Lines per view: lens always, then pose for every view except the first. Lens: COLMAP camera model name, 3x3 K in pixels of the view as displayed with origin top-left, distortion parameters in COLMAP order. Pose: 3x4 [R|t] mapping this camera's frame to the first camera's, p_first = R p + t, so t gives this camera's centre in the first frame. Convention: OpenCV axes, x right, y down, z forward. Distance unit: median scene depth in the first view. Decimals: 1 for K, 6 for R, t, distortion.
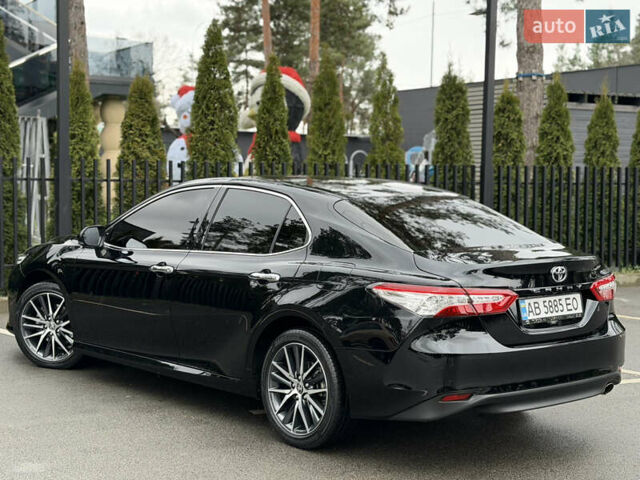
lens RADIAL K [[1094.2, 0, 318.1], [0, 1094.2, 230.2], [0, 0, 1]] dist [0.139060, -0.060482]
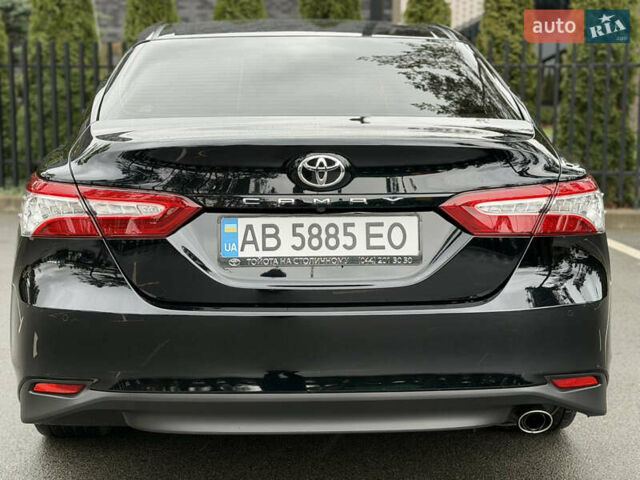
lens RADIAL K [[1094.2, 0, 318.1], [0, 1094.2, 230.2], [0, 0, 1]] dist [0.139060, -0.060482]
pose [[0.770422, 0.067920, -0.633906, 0.503083], [-0.024167, 0.996706, 0.077421, 0.027549], [0.637076, -0.044328, 0.769525, 0.601547]]
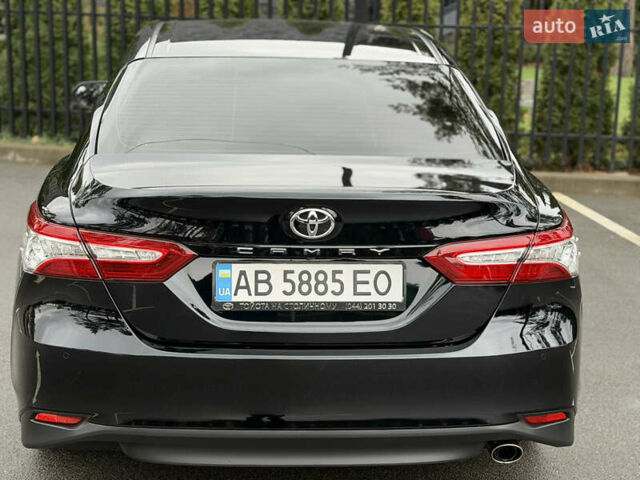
lens RADIAL K [[1094.2, 0, 318.1], [0, 1094.2, 230.2], [0, 0, 1]] dist [0.139060, -0.060482]
pose [[0.781372, 0.131689, -0.610013, 0.508045], [-0.046613, 0.987067, 0.153380, -0.033154], [0.622323, -0.091412, 0.777405, 0.583015]]
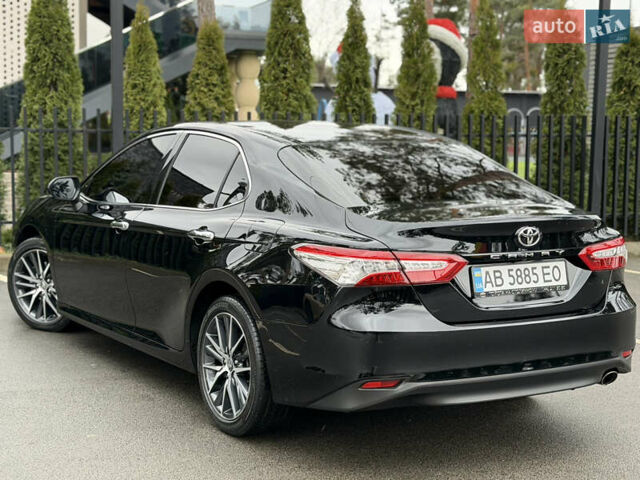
lens RADIAL K [[1096.5, 0, 320.0], [0, 1096.5, 240.0], [0, 0, 1]] dist [0.121290, 0.056217]
pose [[0.984516, 0.015689, -0.174594, 0.200350], [-0.008013, 0.998974, 0.044580, 0.007206], [0.175114, -0.042491, 0.983631, 0.169302]]
